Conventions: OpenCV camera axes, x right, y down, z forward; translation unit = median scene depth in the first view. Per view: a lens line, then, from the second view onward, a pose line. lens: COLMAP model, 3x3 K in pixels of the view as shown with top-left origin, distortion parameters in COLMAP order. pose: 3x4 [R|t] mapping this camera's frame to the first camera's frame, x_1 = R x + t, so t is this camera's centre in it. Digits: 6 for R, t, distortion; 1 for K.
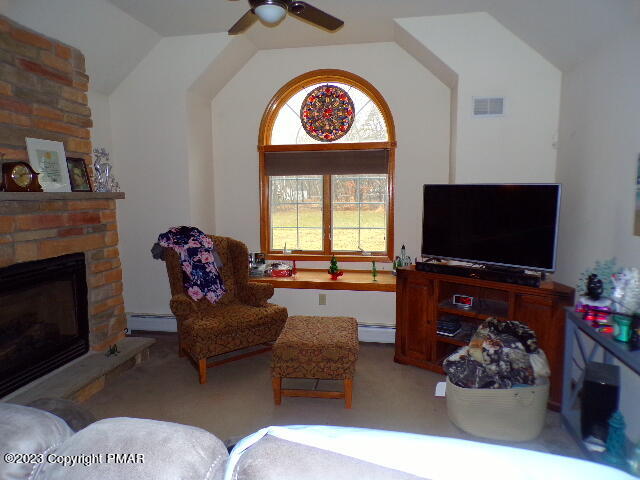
lens RADIAL K [[440.2, 0, 320.0], [0, 440.2, 240.0], [0, 0, 1]] dist [-0.025522, 0.035366]
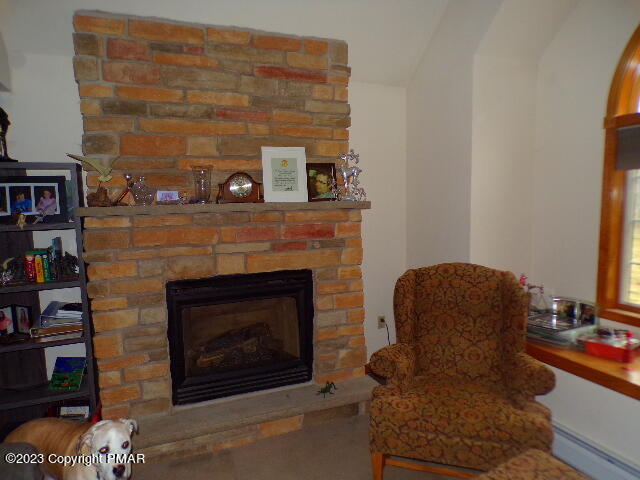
lens RADIAL K [[440.2, 0, 320.0], [0, 440.2, 240.0], [0, 0, 1]] dist [-0.025522, 0.035366]
pose [[0.524971, 0.079432, -0.847405, 0.220408], [-0.079492, 0.995859, 0.044102, -0.071917], [0.847400, 0.044210, 0.529112, 0.541391]]
